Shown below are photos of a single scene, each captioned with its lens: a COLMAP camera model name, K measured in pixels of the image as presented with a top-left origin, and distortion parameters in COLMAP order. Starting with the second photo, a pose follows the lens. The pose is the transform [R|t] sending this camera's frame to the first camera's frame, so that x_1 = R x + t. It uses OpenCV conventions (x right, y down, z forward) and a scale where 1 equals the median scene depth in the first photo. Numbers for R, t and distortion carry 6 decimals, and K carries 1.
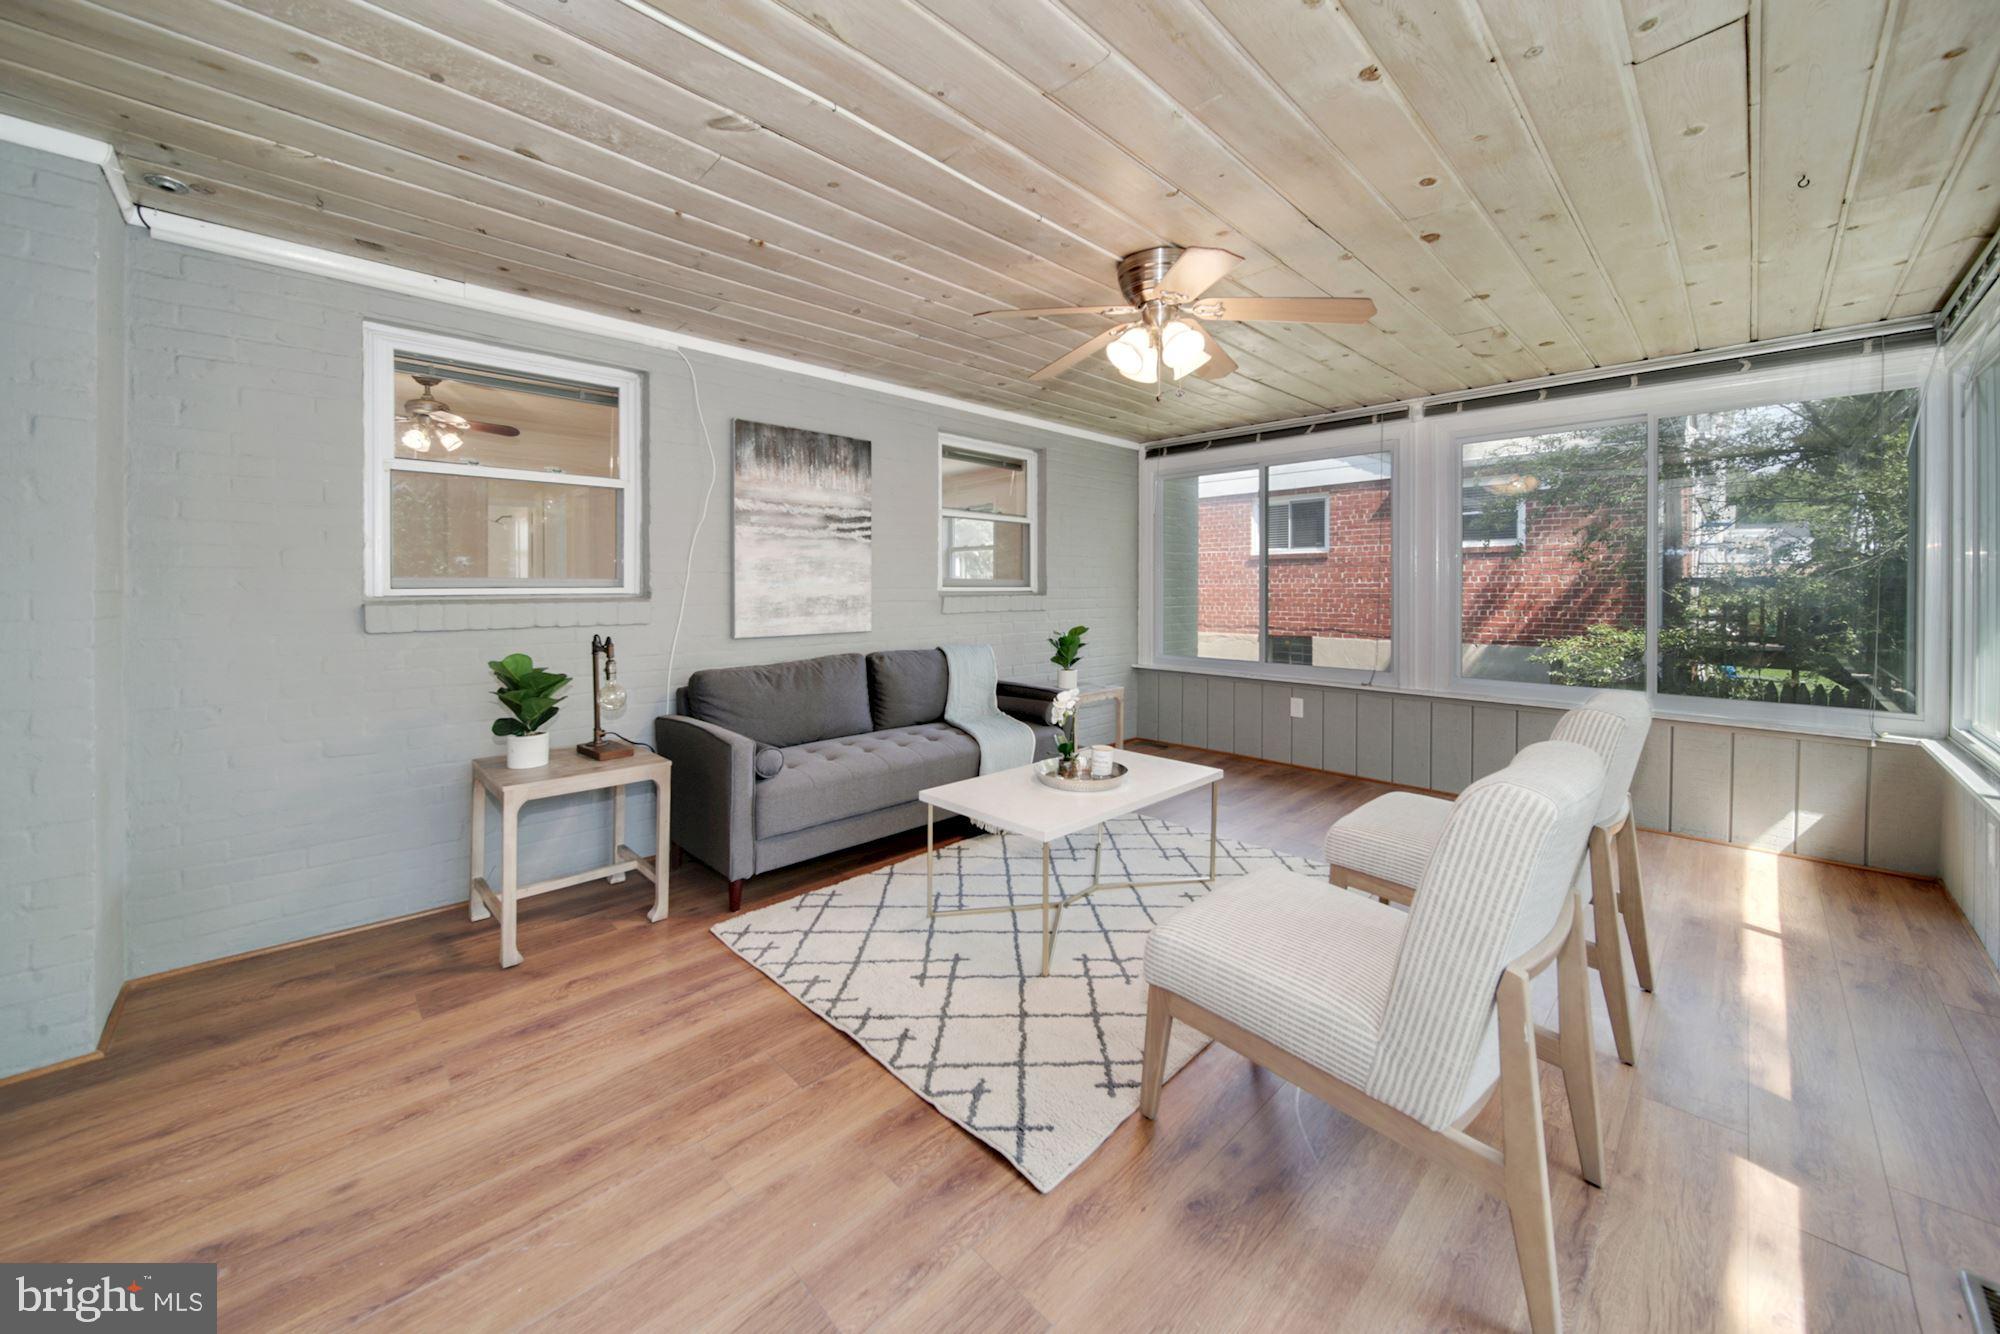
lens RADIAL K [[728.3, 0, 989.4], [0, 728.3, 604.2], [0, 0, 1]] dist [-0.002542, -0.000140]
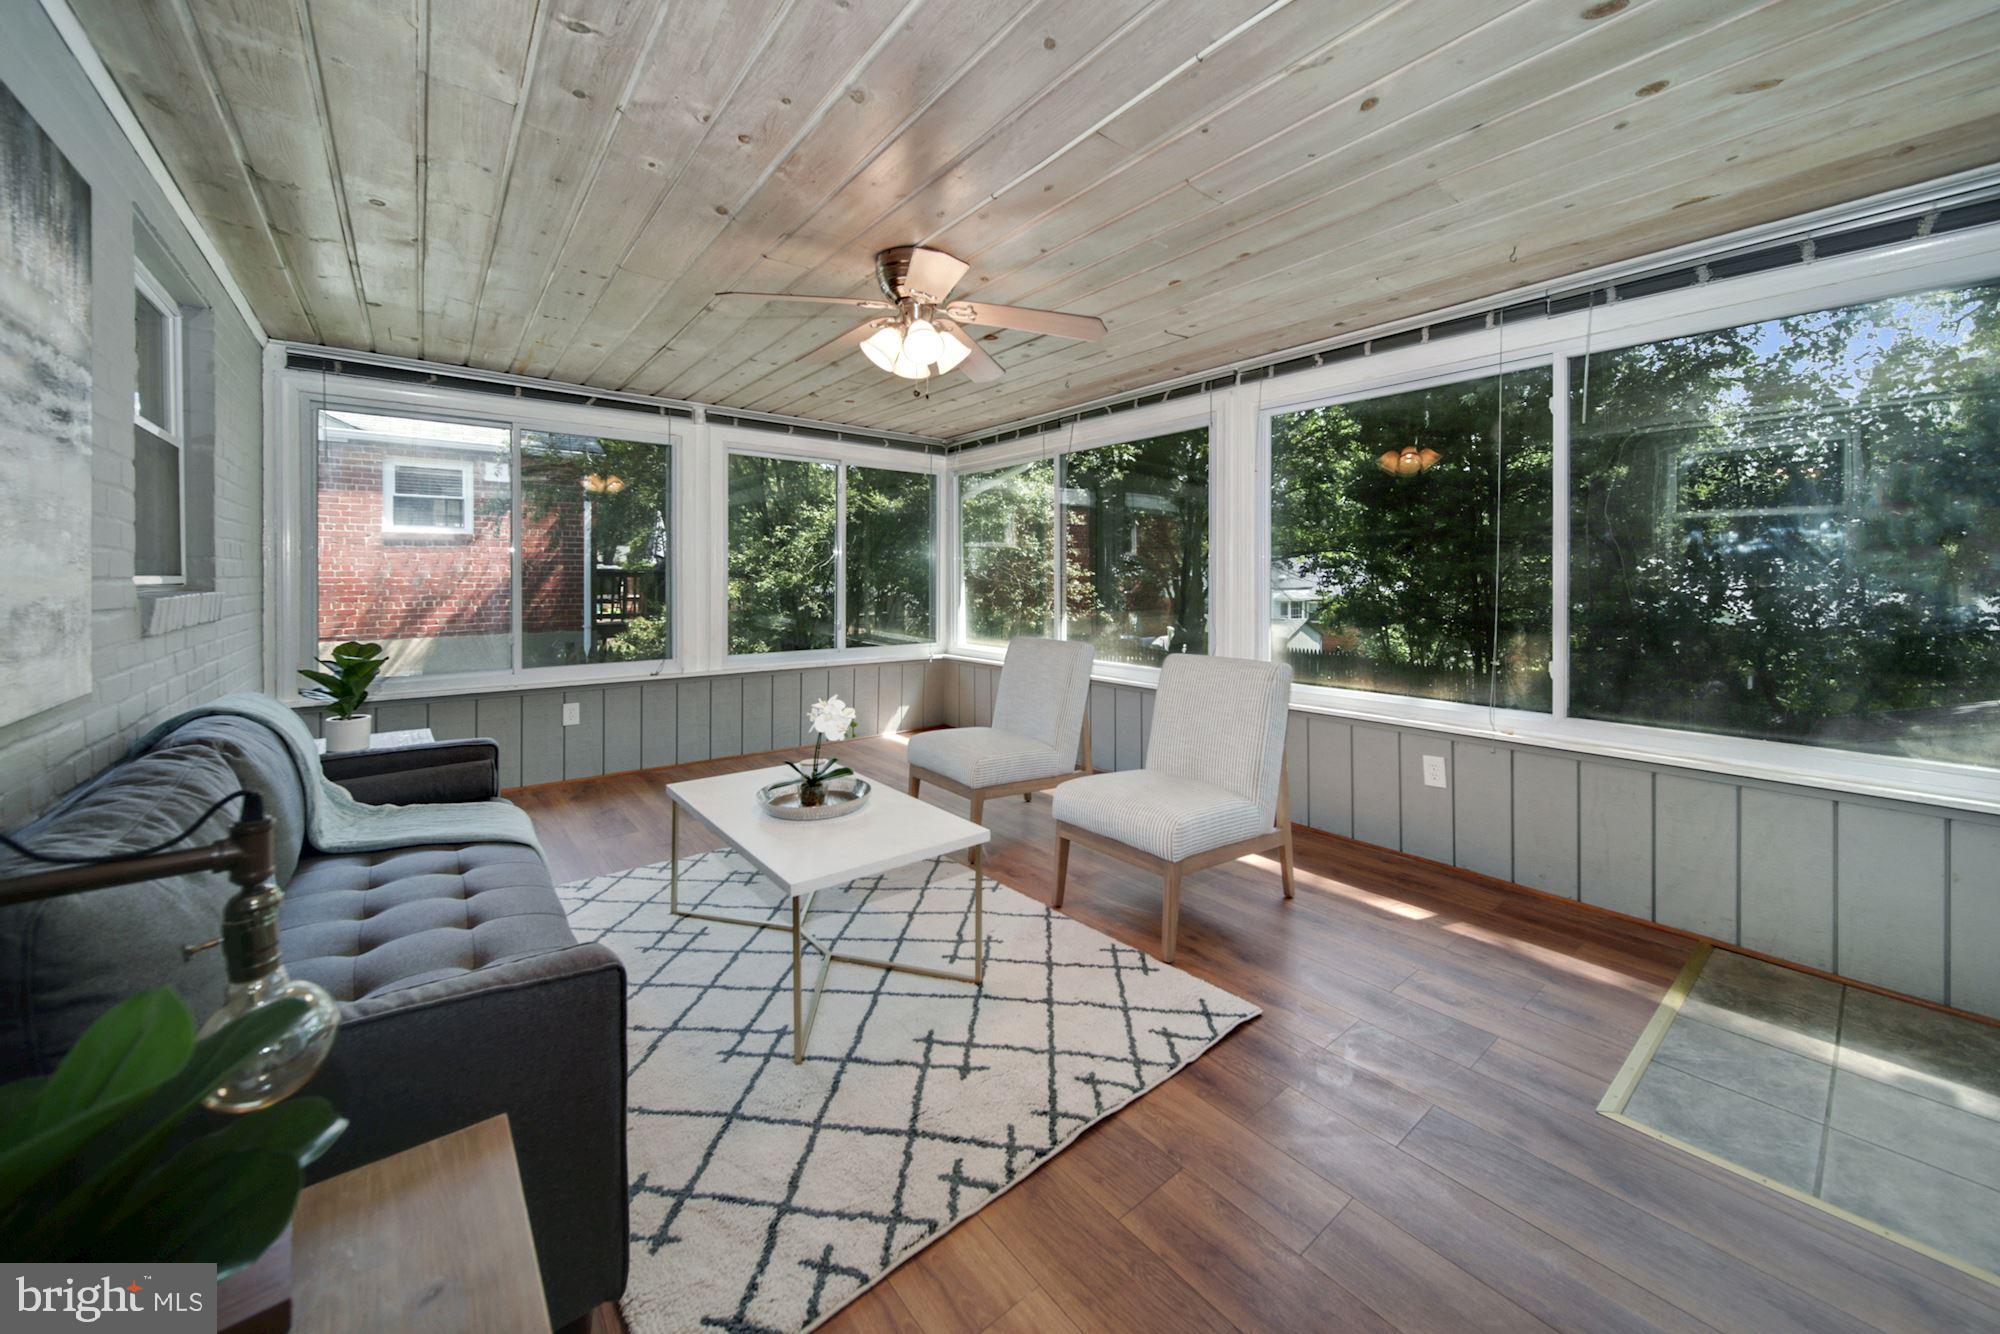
lens RADIAL K [[728.3, 0, 989.4], [0, 728.3, 604.2], [0, 0, 1]] dist [-0.002542, -0.000140]
pose [[0.090896, -0.035891, 0.995213, -0.874408], [0.020188, 0.999211, 0.034191, -0.022836], [-0.995656, 0.016984, 0.091549, 0.902018]]
